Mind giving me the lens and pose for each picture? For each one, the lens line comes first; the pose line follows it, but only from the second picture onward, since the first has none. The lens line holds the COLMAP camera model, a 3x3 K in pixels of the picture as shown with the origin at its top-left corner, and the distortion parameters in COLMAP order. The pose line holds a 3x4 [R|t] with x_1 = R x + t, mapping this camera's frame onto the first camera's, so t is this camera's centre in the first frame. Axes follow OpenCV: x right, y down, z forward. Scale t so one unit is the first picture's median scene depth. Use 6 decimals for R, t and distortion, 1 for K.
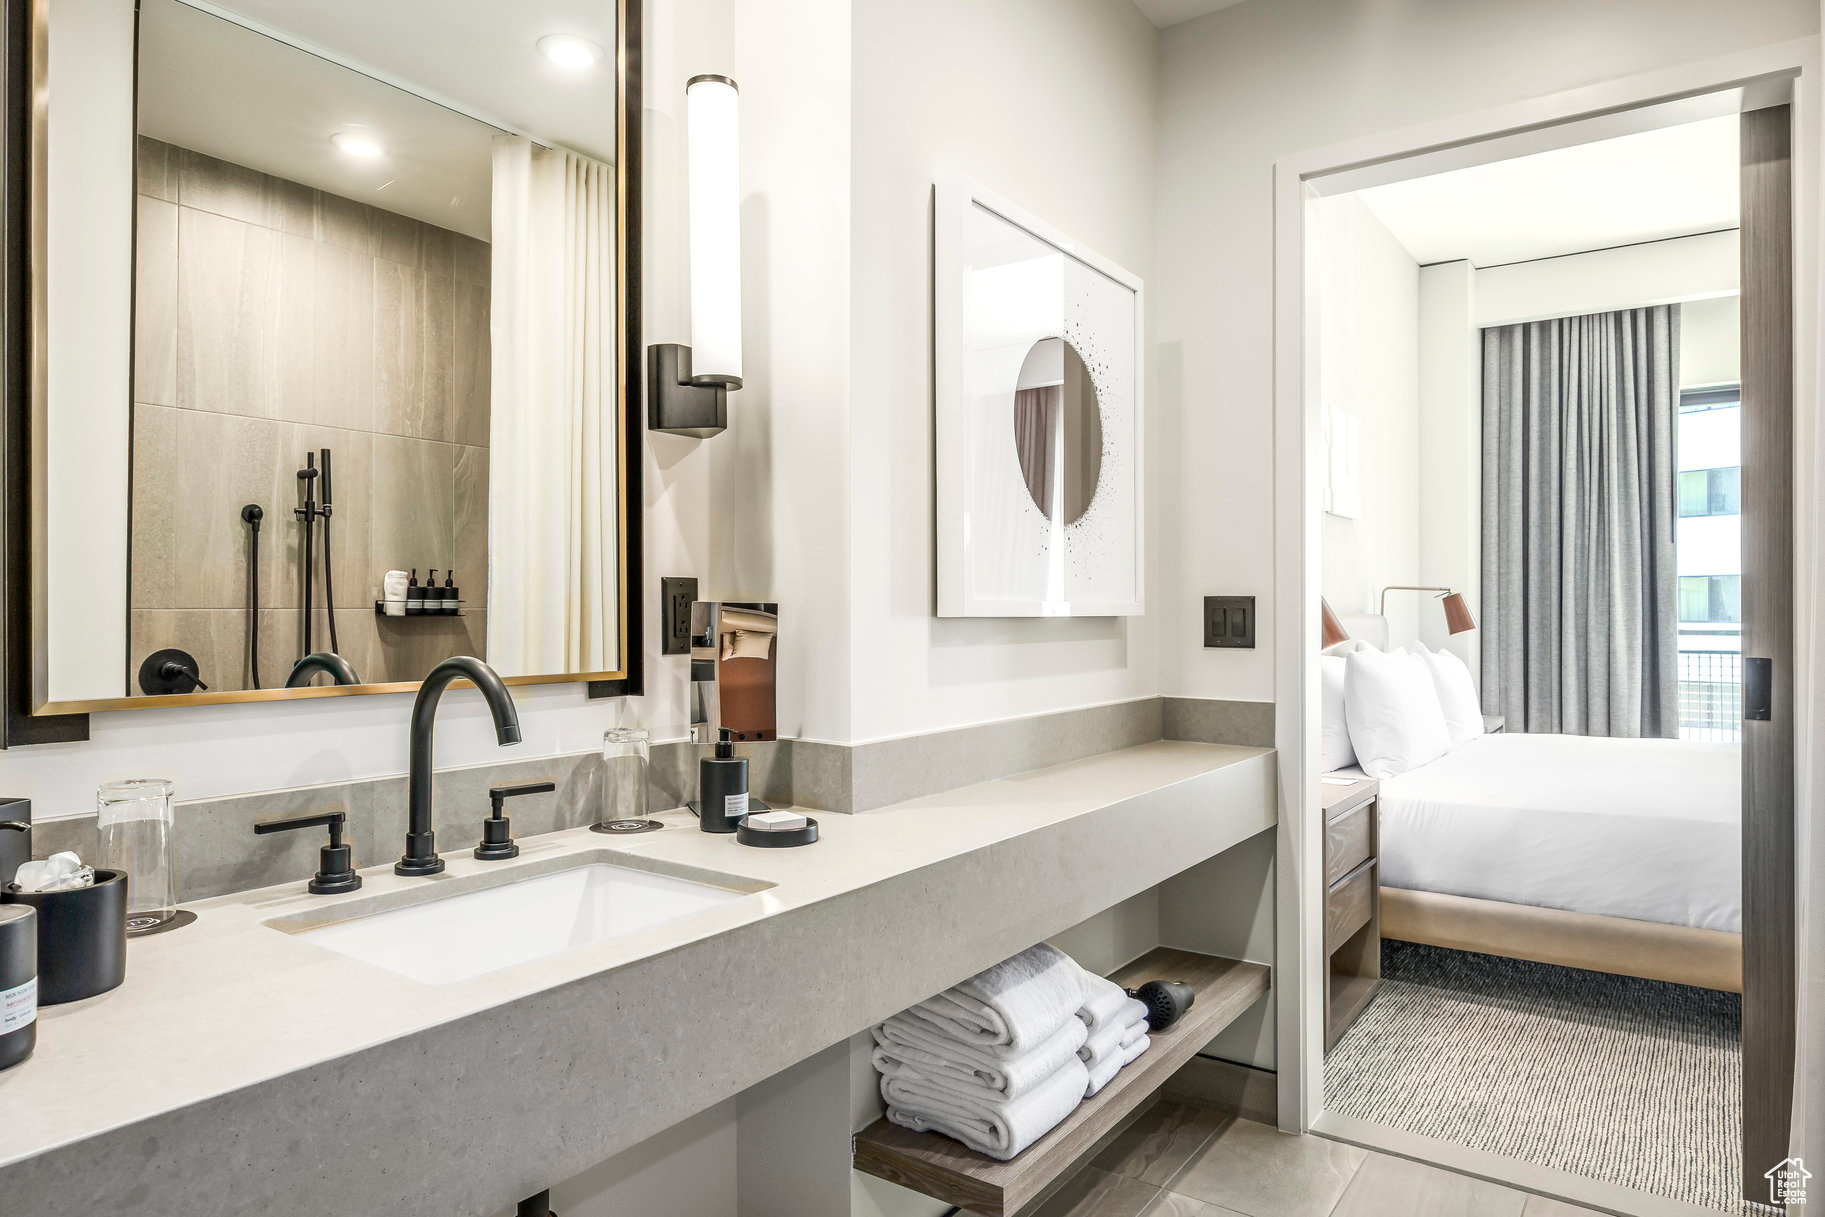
lens RADIAL K [[1125.3, 0, 911.0], [0, 1125.3, 607.6], [0, 0, 1]] dist [-0.002119, -0.000745]
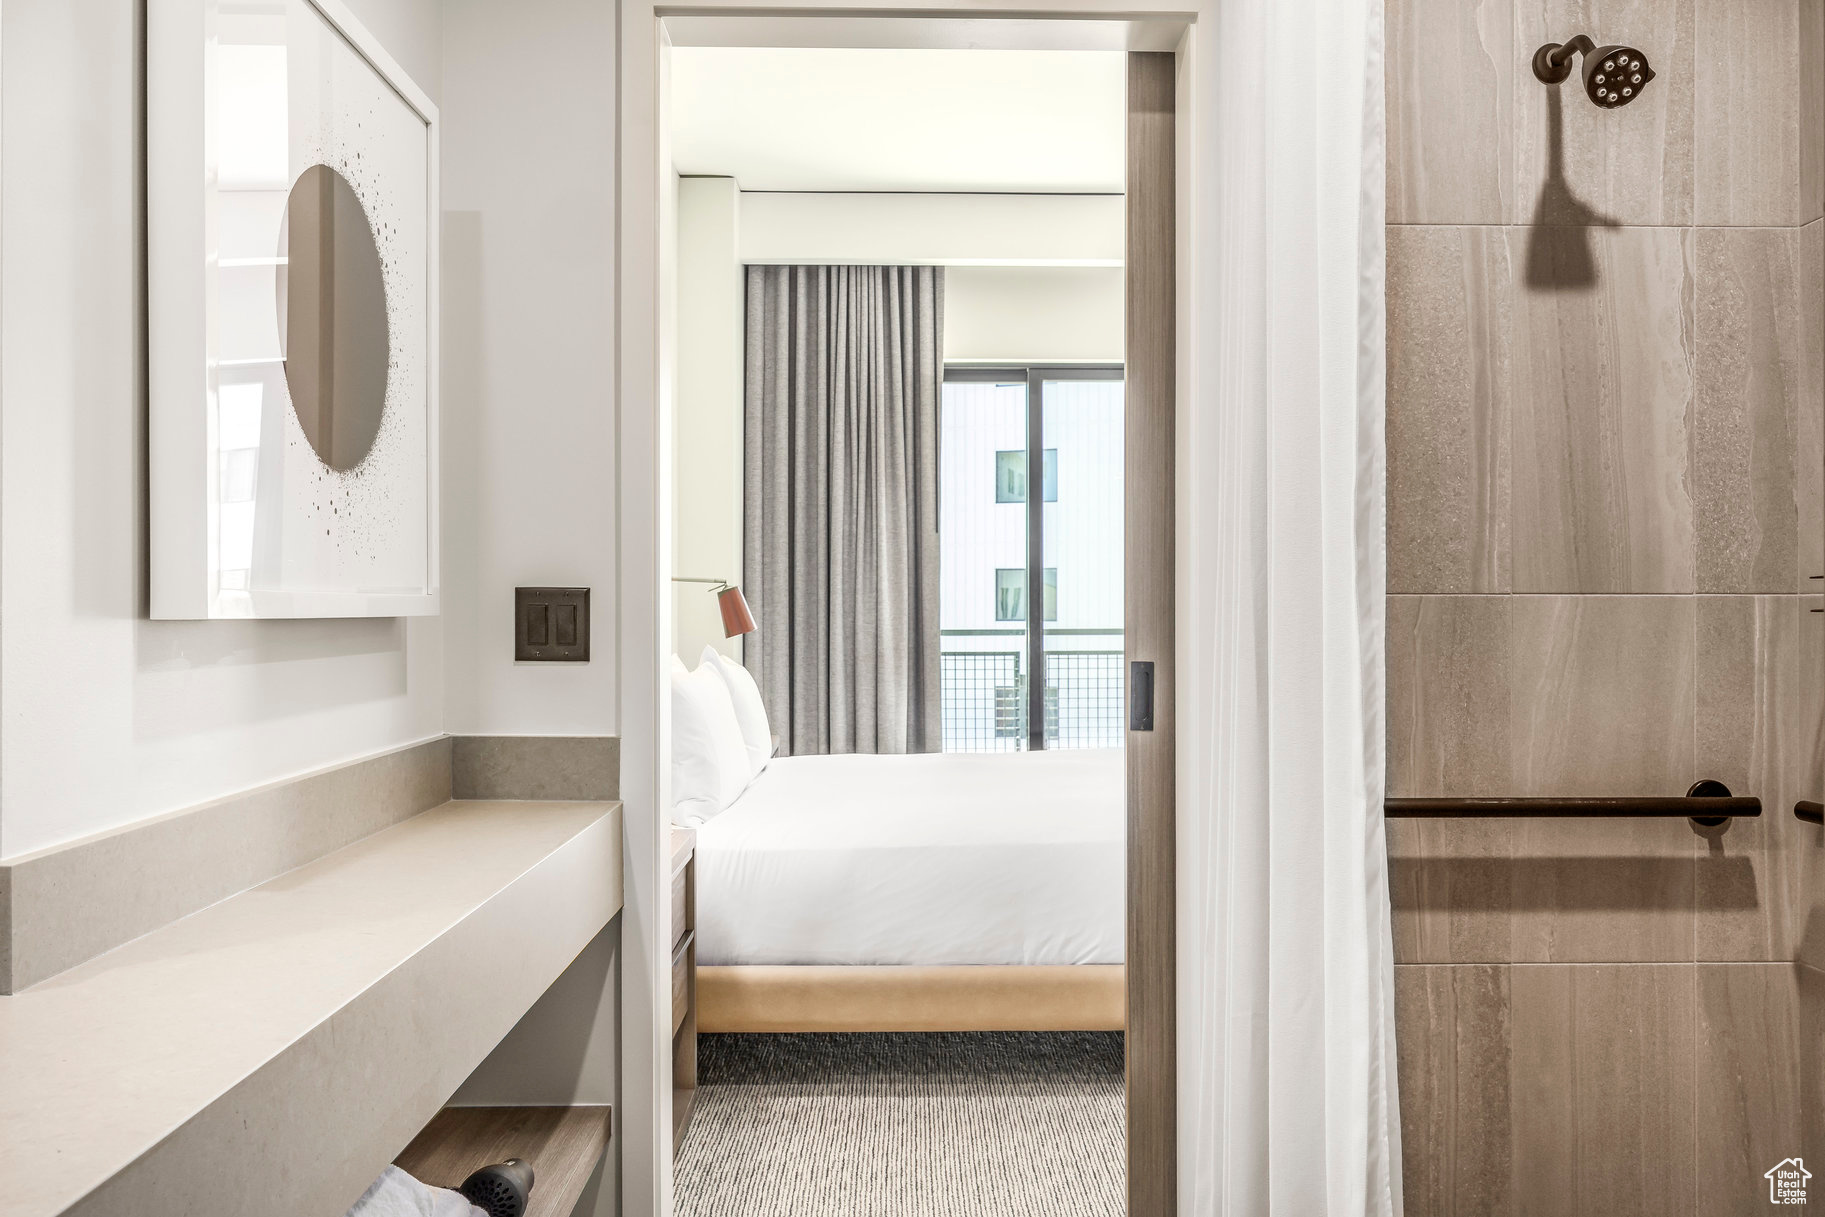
lens RADIAL K [[1482.4, 0, 914.6], [0, 1482.4, 609.0], [0, 0, 1]] dist [0.004444, 0.005224]
pose [[0.806169, 0.000549, 0.591685, -0.071298], [-0.002714, 0.999992, 0.002770, -0.000107], [-0.591679, -0.003839, 0.806165, 0.109066]]
